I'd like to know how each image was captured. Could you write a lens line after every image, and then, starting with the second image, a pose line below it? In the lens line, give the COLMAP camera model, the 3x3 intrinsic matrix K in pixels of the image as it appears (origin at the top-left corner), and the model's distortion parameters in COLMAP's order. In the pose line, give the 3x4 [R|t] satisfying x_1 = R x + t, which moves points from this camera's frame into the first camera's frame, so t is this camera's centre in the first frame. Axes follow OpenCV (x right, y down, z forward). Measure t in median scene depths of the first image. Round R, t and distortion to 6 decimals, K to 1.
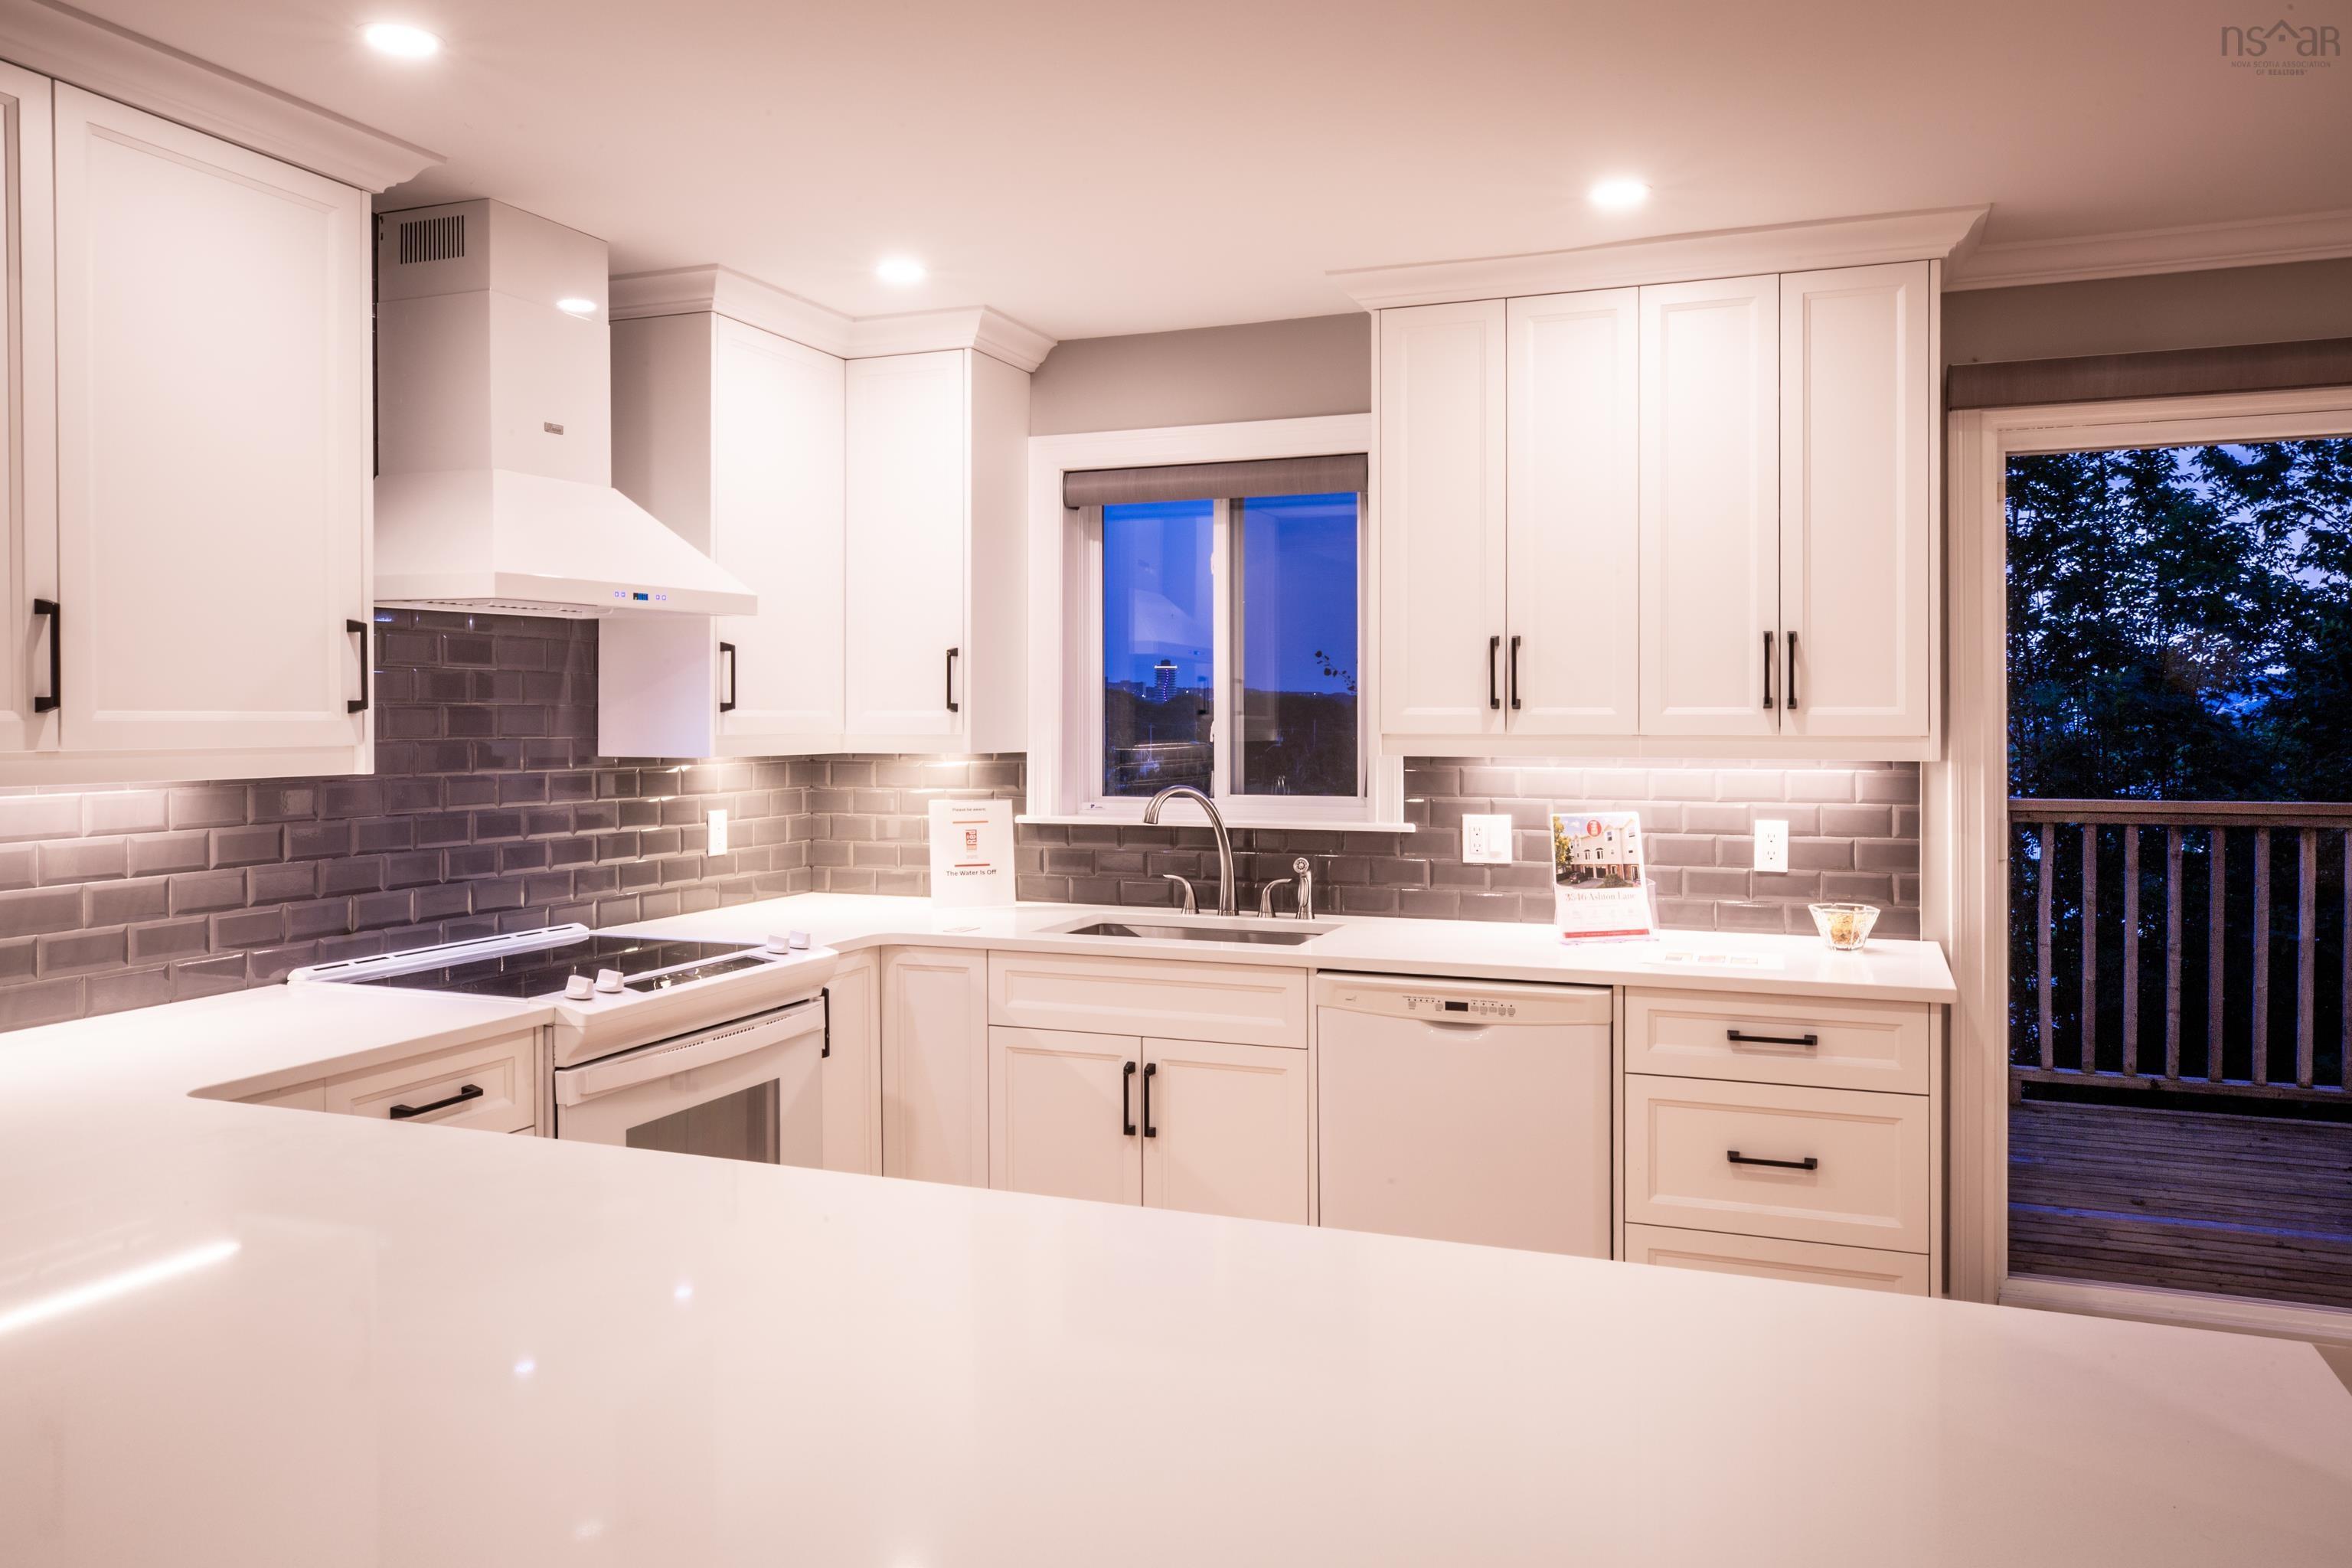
lens RADIAL K [[1615.0, 0, 1188.7], [0, 1615.0, 732.2], [0, 0, 1]] dist [0.032613, -0.001463]
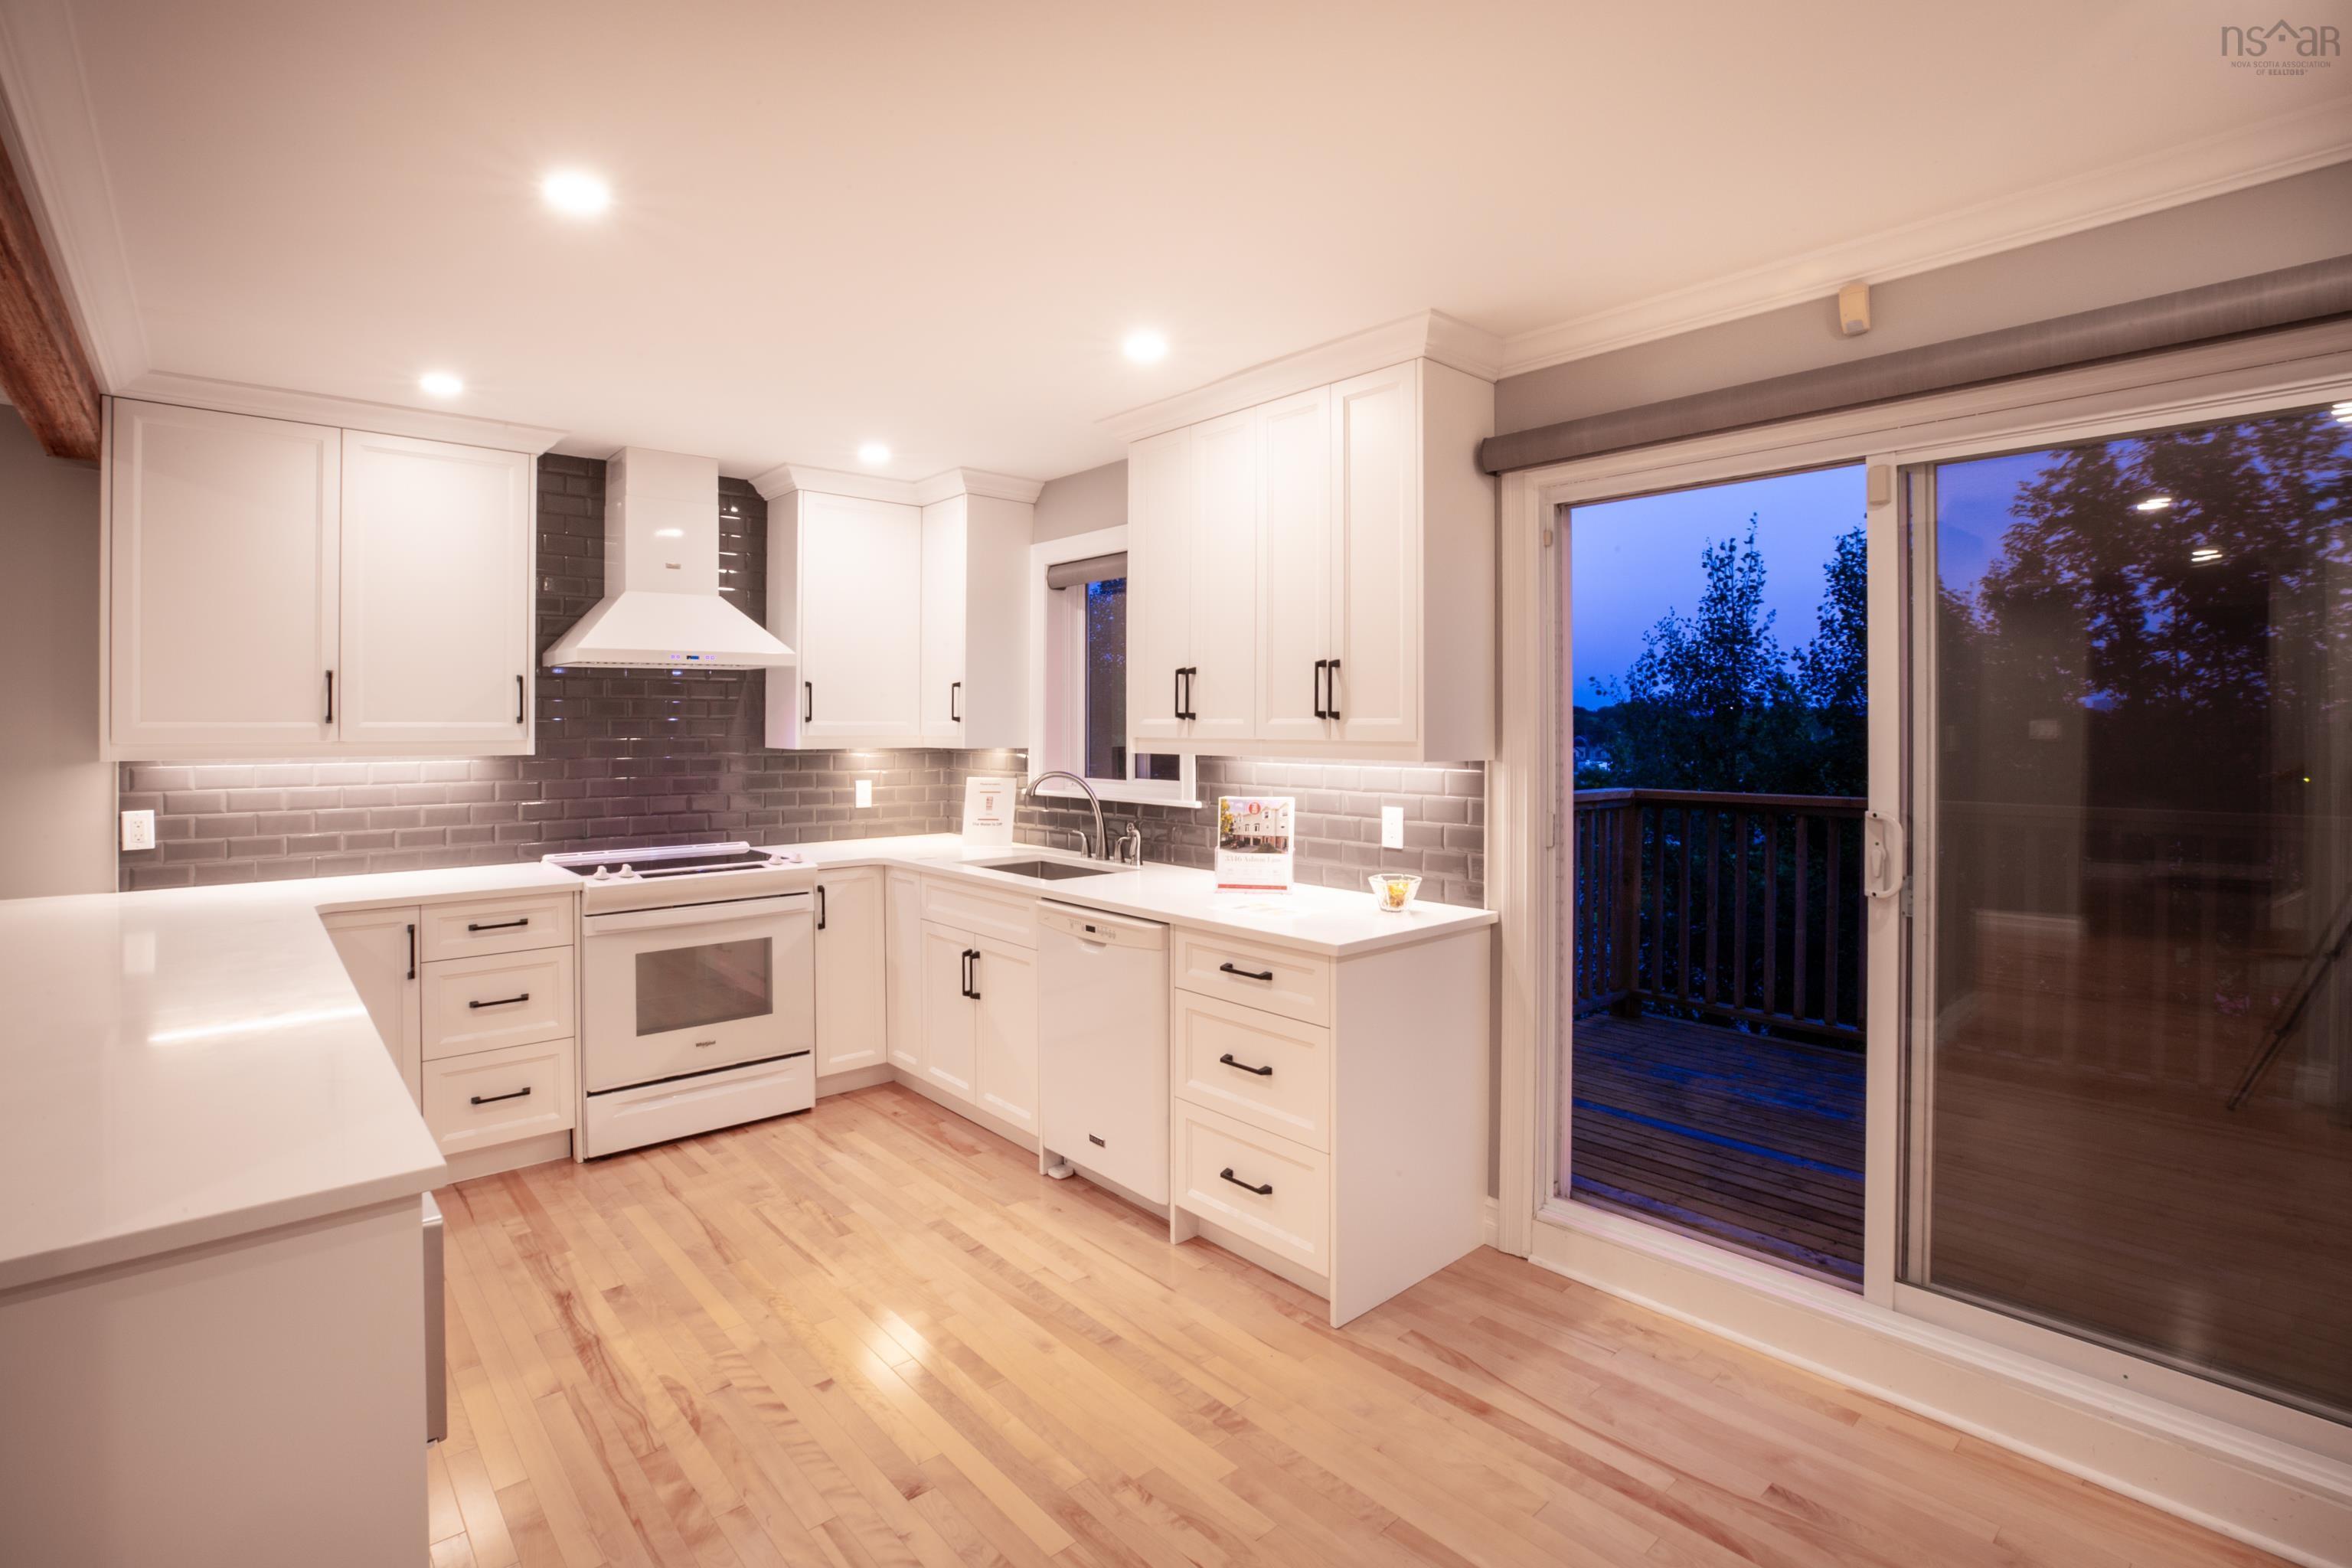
lens RADIAL K [[1085.1, 0, 1169.3], [0, 1085.1, 728.7], [0, 0, 1]] dist [-0.020597, 0.002175]
pose [[0.888862, 0.001751, -0.458172, 0.598888], [-0.004626, 0.999976, -0.005152, -0.001894], [0.458152, 0.006699, 0.888849, 0.166283]]
